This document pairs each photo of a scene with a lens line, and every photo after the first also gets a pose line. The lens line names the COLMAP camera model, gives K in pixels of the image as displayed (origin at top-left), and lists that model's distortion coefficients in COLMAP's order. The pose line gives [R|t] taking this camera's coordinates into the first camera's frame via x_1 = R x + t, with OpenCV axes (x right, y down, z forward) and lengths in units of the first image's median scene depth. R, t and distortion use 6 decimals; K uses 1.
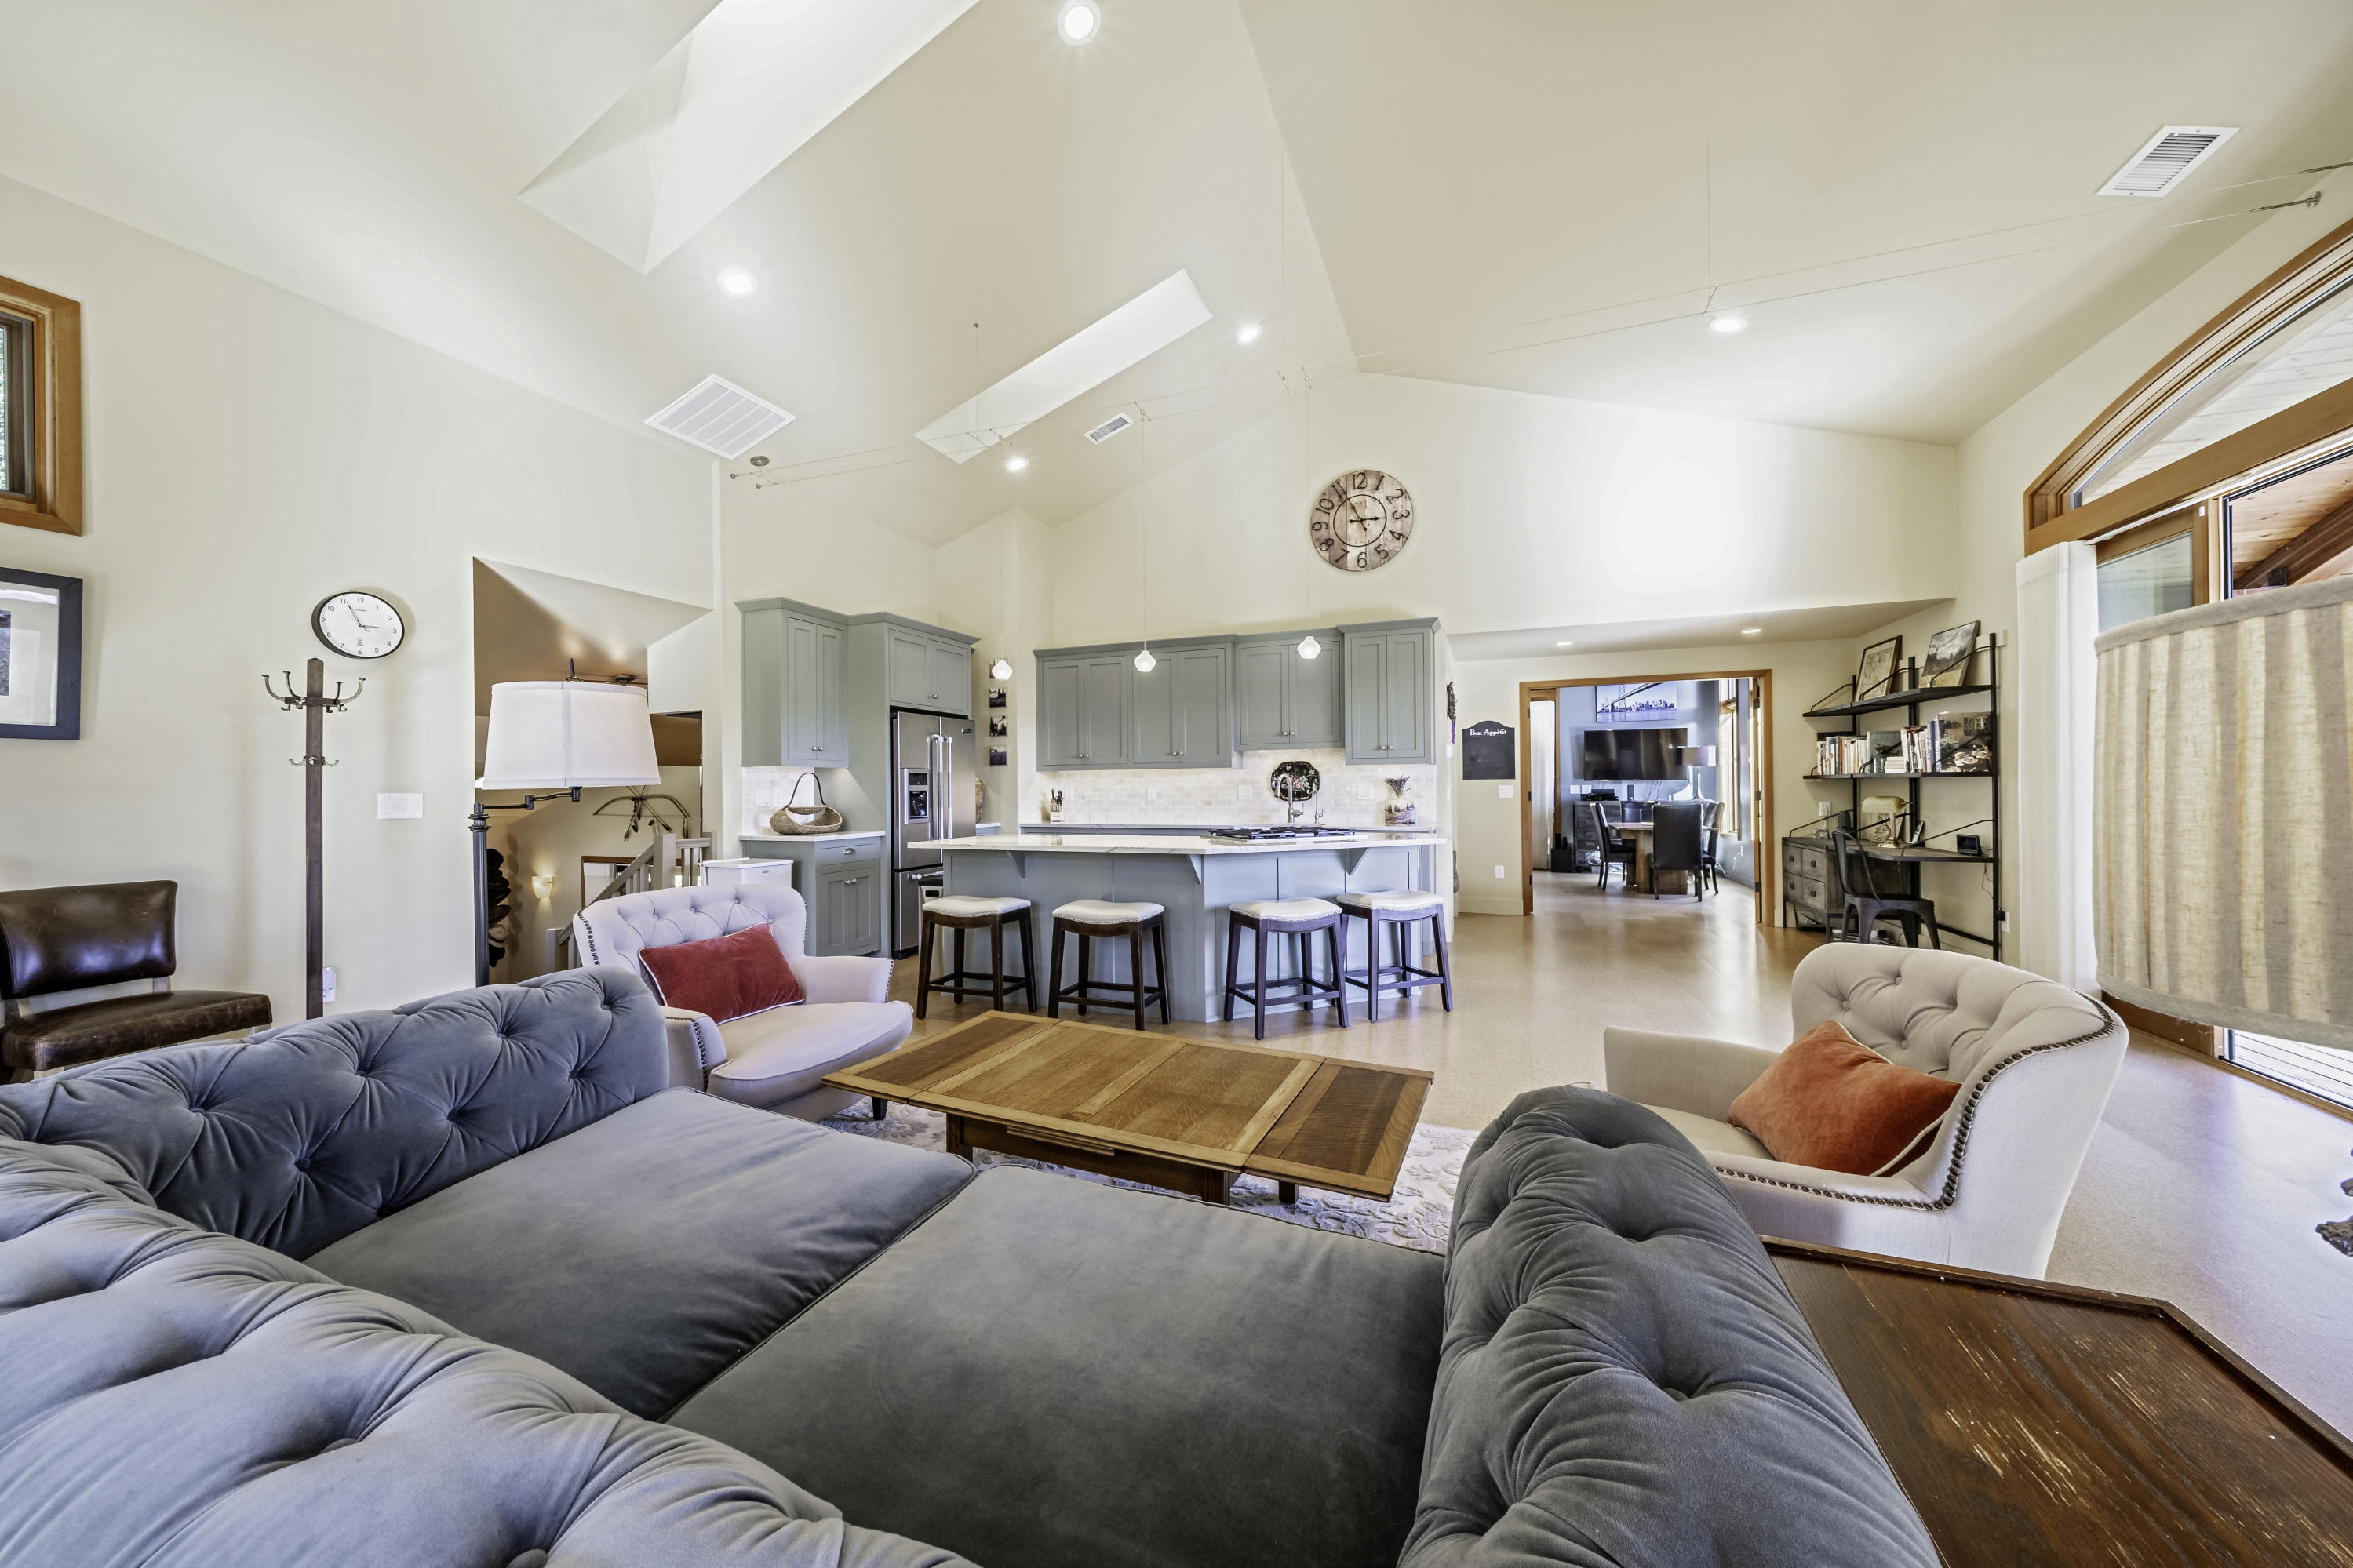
lens RADIAL K [[817.7, 0, 1164.4], [0, 817.7, 785.0], [0, 0, 1]] dist [0.002386, 0.000060]
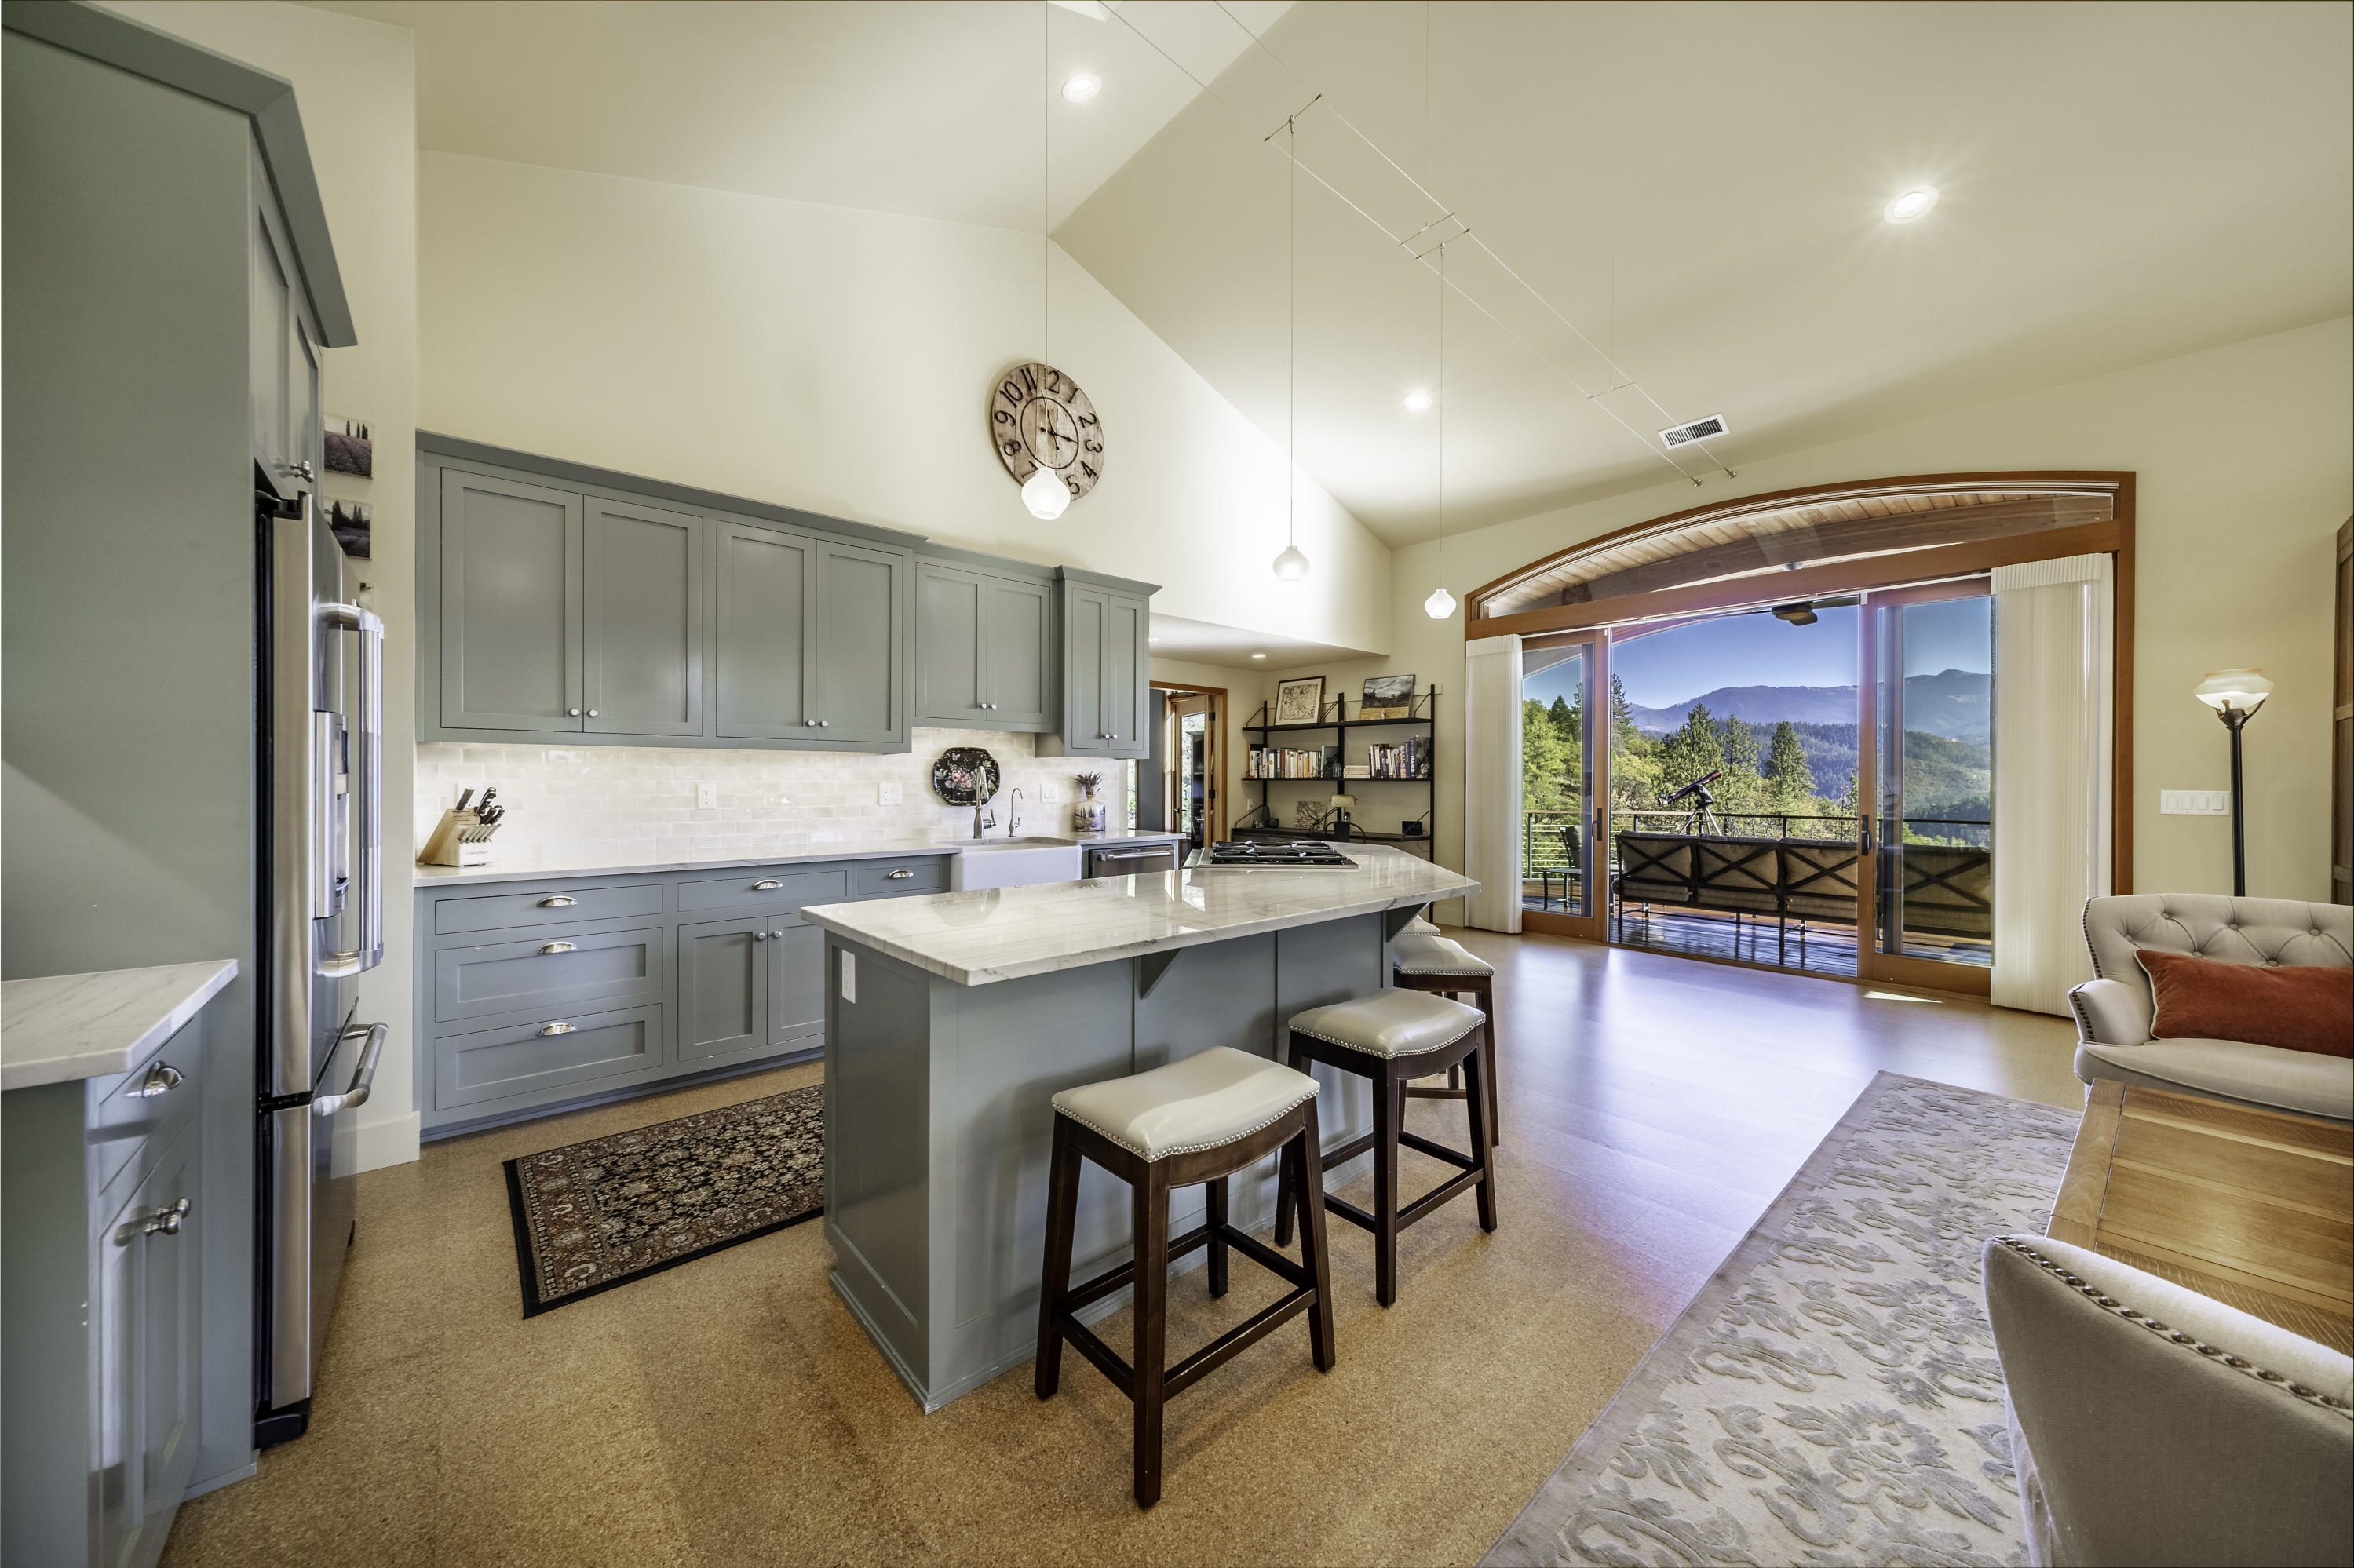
lens RADIAL K [[818.0, 0, 1167.2], [0, 818.0, 782.0], [0, 0, 1]] dist [0.002386, 0.000060]
pose [[0.444982, 0.008219, 0.895502, -0.378462], [-0.008776, 0.999950, -0.004817, 0.001251], [-0.895497, -0.005715, 0.445031, 0.553690]]
